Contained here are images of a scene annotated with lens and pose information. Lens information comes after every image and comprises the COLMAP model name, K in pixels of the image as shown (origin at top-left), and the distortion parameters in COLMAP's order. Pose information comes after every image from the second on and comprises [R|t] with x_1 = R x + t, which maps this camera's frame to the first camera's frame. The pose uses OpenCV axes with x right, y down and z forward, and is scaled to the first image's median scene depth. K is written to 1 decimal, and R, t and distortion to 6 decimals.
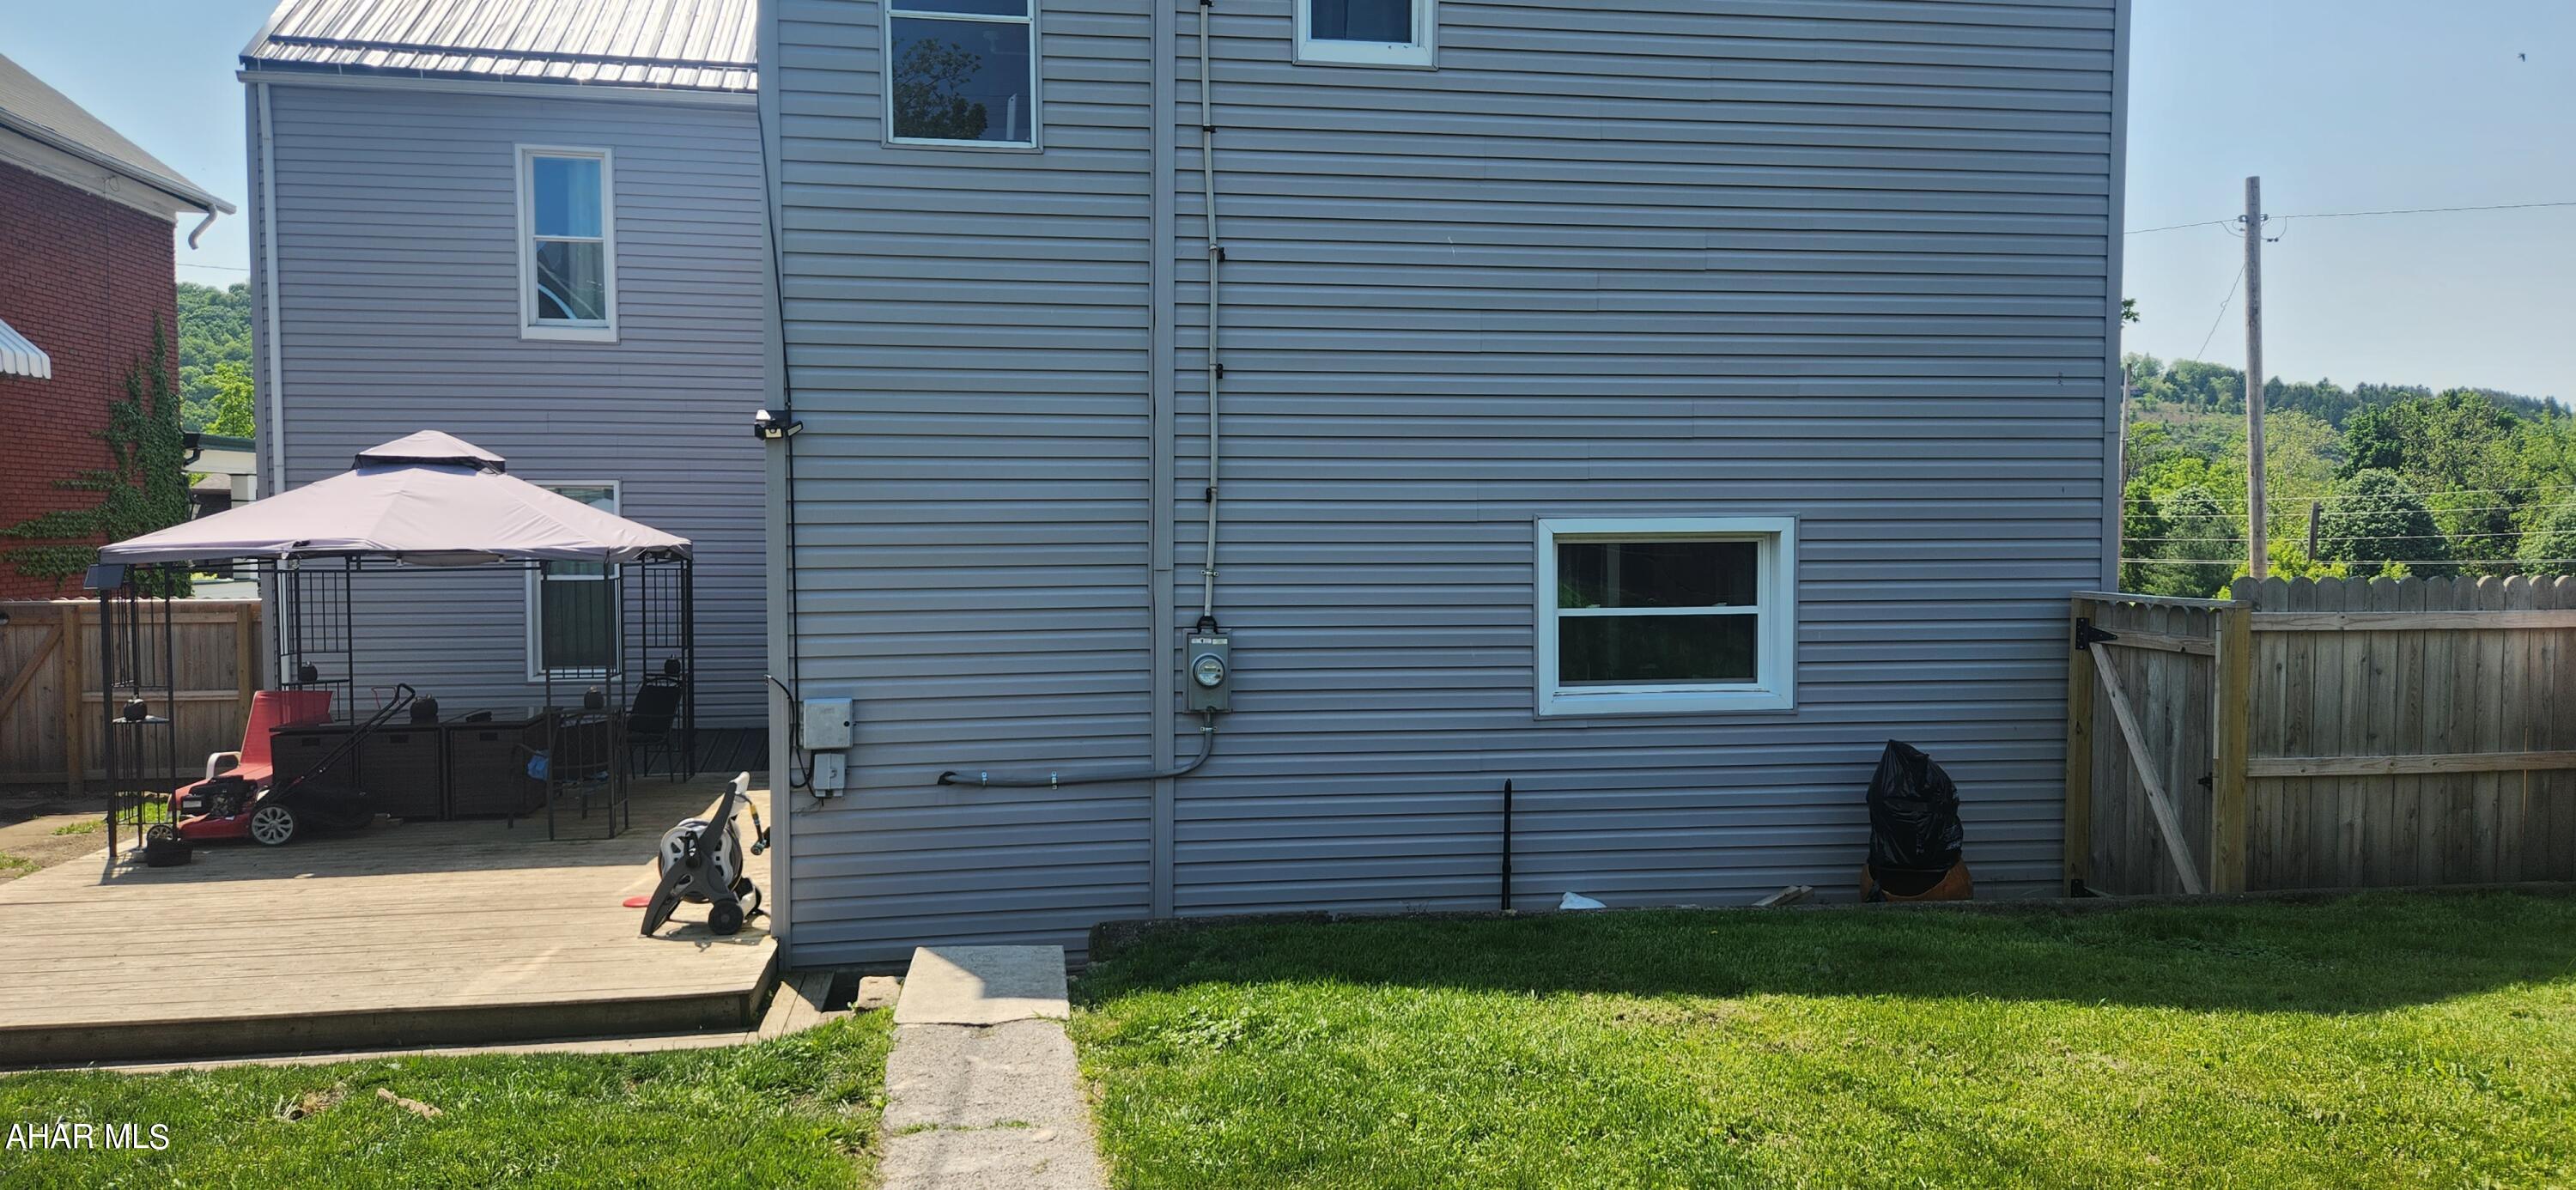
lens RADIAL K [[1702.8, 0, 1294.8], [0, 1702.8, 612.8], [0, 0, 1]] dist [0.088954, -0.078895]
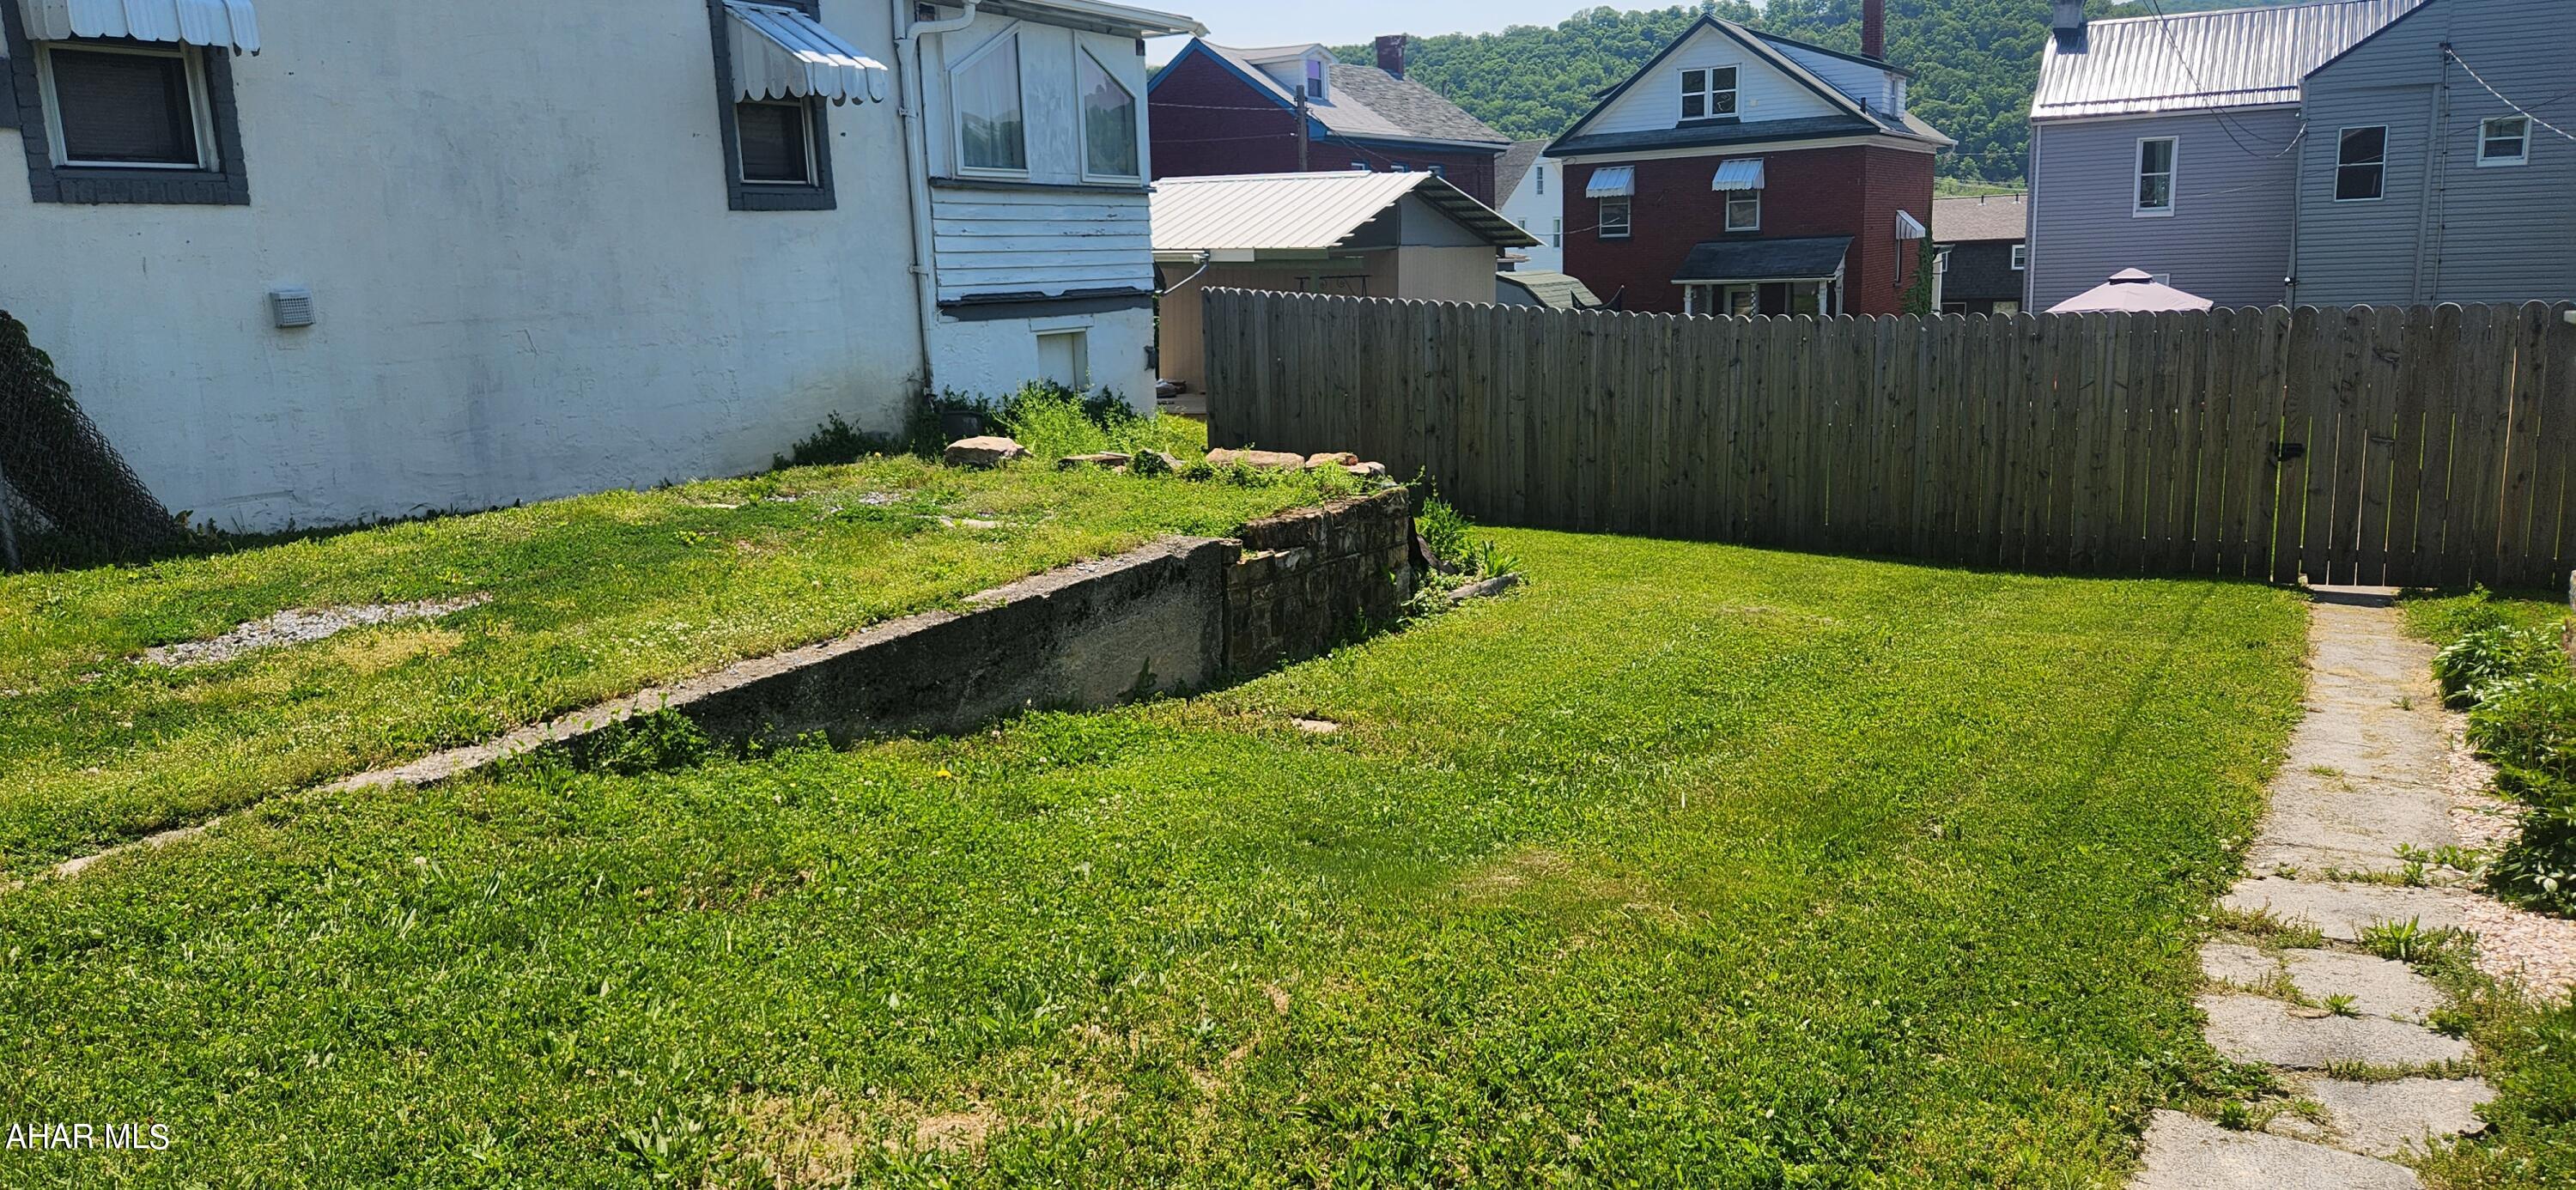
lens RADIAL K [[1712.0, 0, 1281.6], [0, 1712.0, 565.8], [0, 0, 1]] dist [0.086741, -0.076254]
pose [[0.771768, 0.091632, -0.629268, 0.240738], [0.002822, 0.989060, 0.147485, -0.035780], [0.635898, -0.115600, 0.763066, -1.788127]]
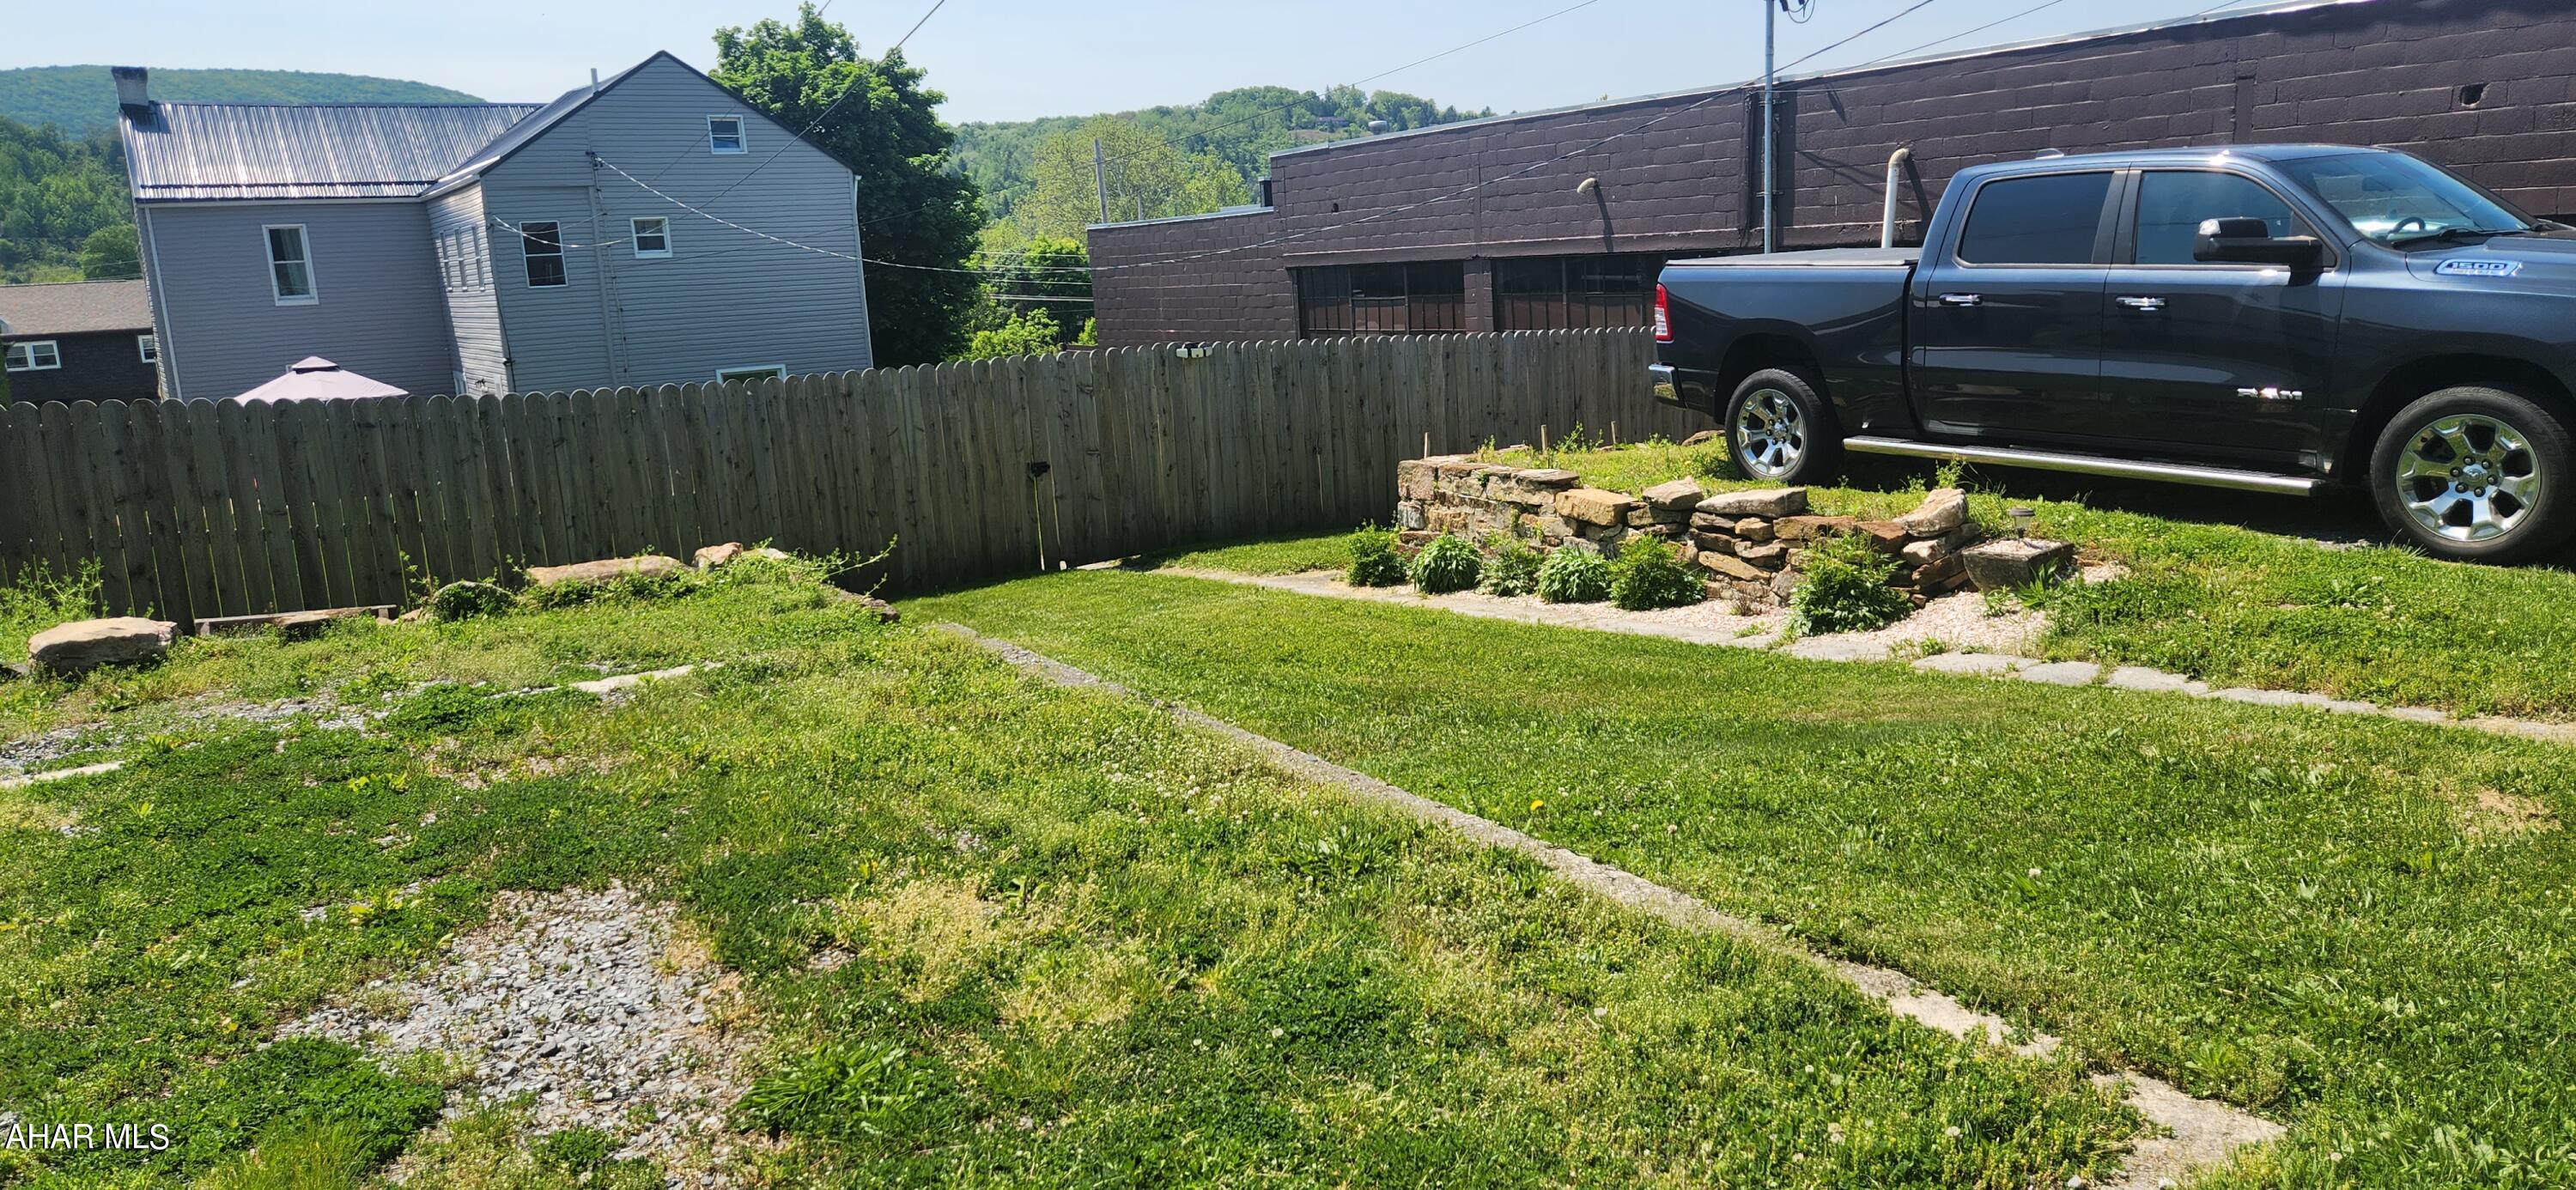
lens RADIAL K [[1712.0, 0, 1281.6], [0, 1712.0, 565.8], [0, 0, 1]] dist [0.086741, -0.076254]
pose [[0.918435, -0.115191, 0.378429, -0.121571], [0.067472, 0.988261, 0.137068, -0.039667], [-0.389776, -0.100355, 0.915425, -1.850160]]
